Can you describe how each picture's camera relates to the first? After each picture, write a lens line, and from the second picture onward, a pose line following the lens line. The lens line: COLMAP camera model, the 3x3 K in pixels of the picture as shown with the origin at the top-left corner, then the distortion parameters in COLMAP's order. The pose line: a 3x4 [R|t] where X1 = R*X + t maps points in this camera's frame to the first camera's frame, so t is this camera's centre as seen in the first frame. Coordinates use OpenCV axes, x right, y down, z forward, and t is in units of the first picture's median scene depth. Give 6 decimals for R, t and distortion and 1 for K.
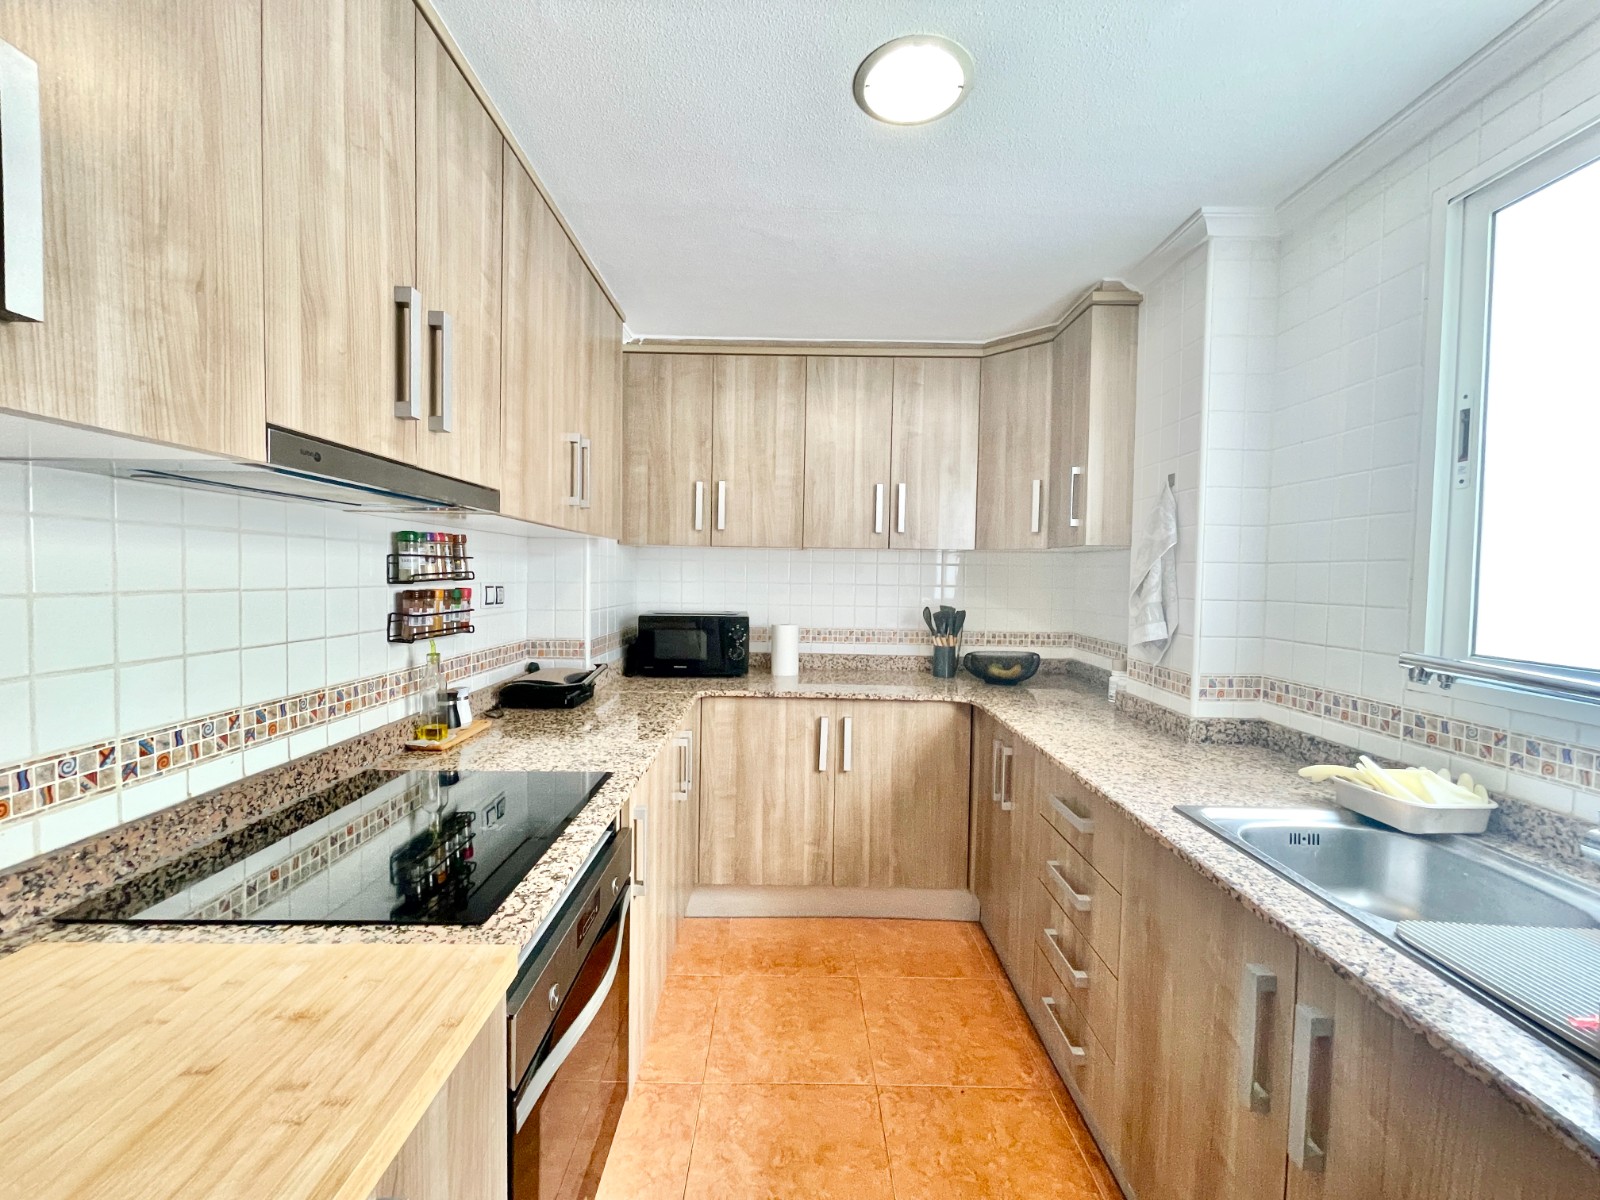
lens RADIAL K [[642.0, 0, 791.6], [0, 642.0, 598.3], [0, 0, 1]] dist [-0.003961, 0.000591]
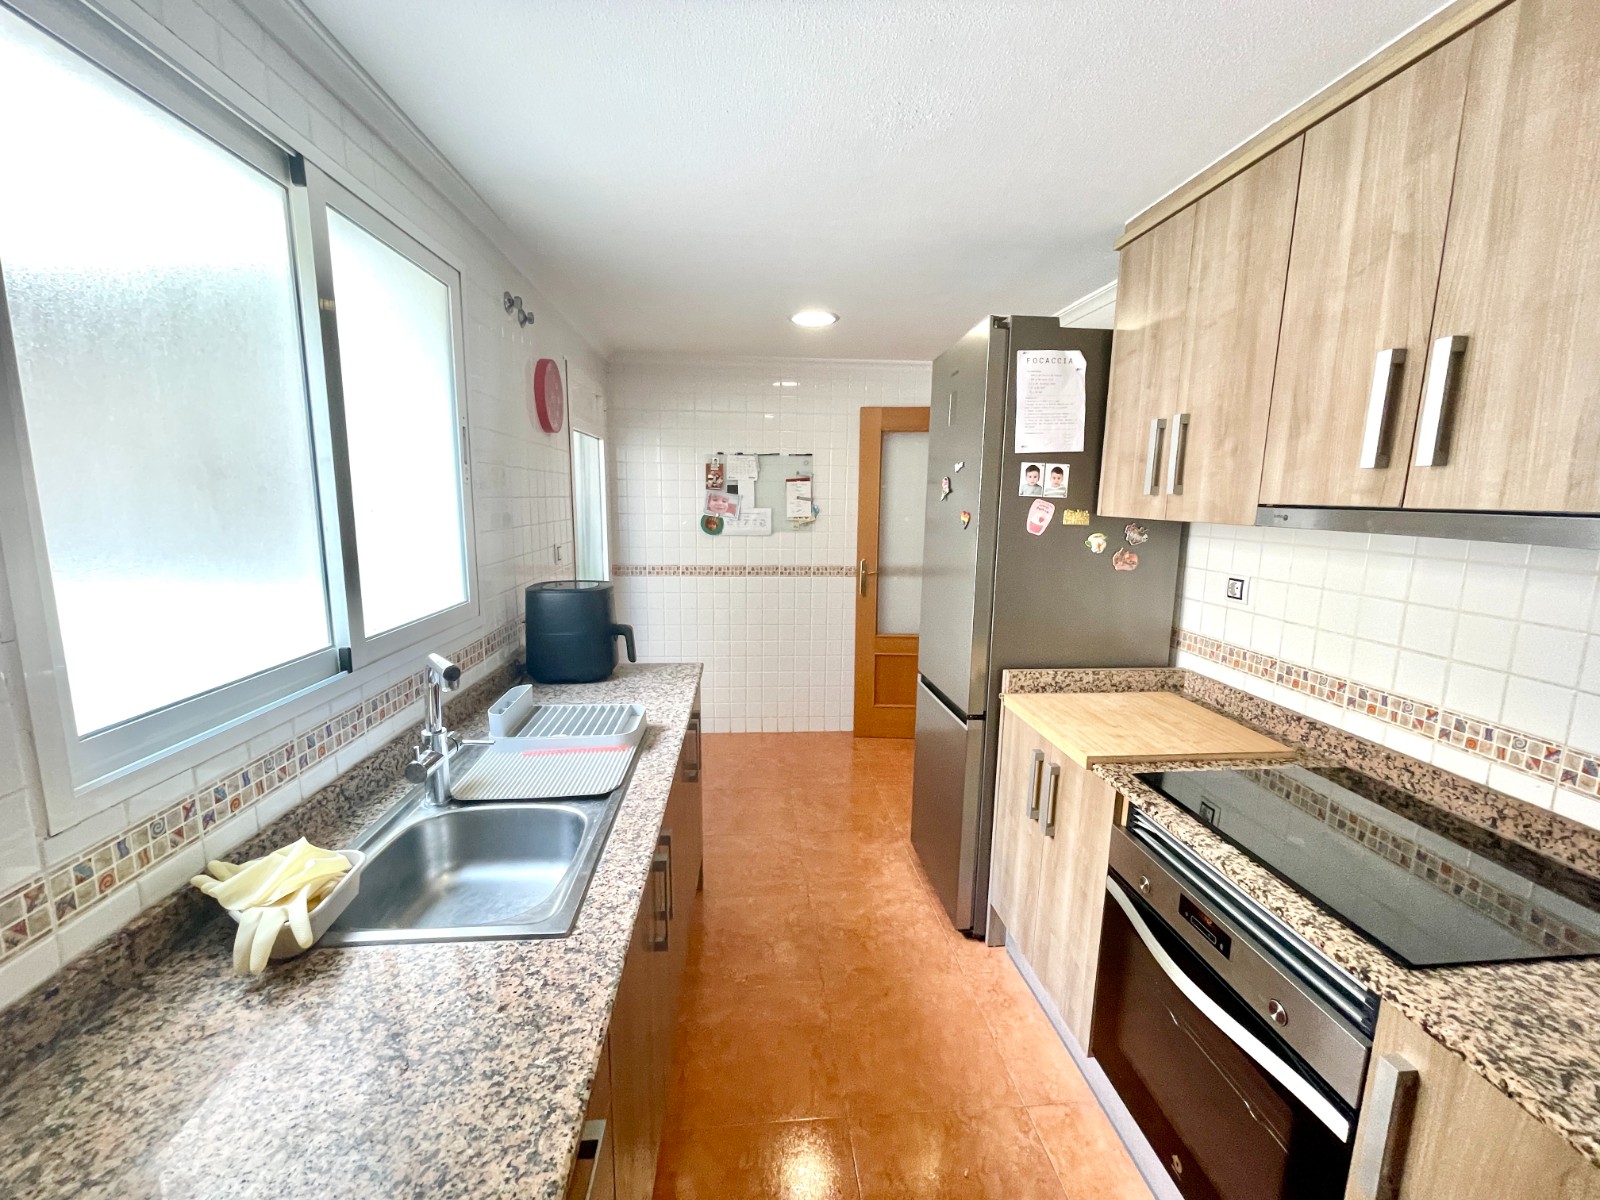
lens RADIAL K [[642.0, 0, 791.6], [0, 642.0, 598.3], [0, 0, 1]] dist [-0.003961, 0.000591]
pose [[-0.996850, -0.015256, -0.077824, 0.288258], [-0.030354, 0.979995, 0.196693, -0.141293], [0.073266, 0.198435, -0.977372, 1.182473]]
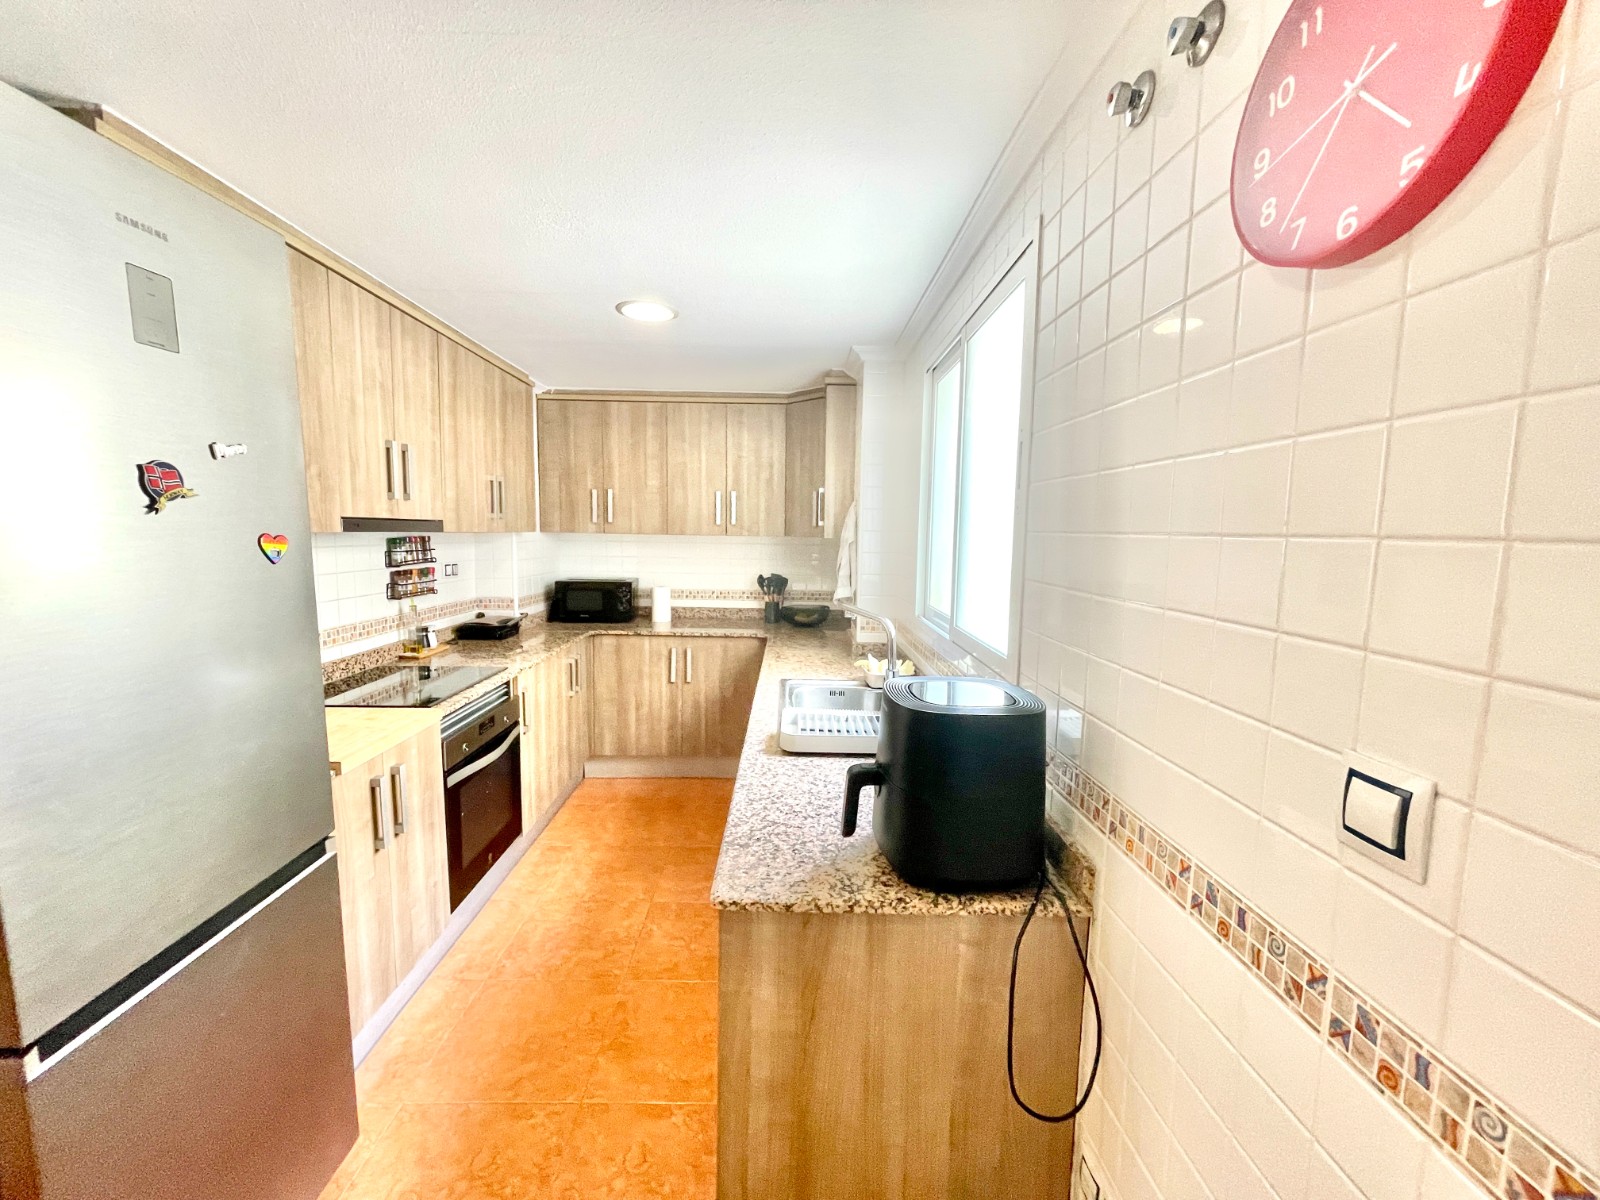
lens RADIAL K [[642.0, 0, 791.6], [0, 642.0, 598.3], [0, 0, 1]] dist [-0.003961, 0.000591]
pose [[0.999930, -0.000891, 0.011810, 0.433418], [0.000095, 0.997740, 0.067199, -0.049178], [-0.011843, -0.067193, 0.997670, -0.723290]]
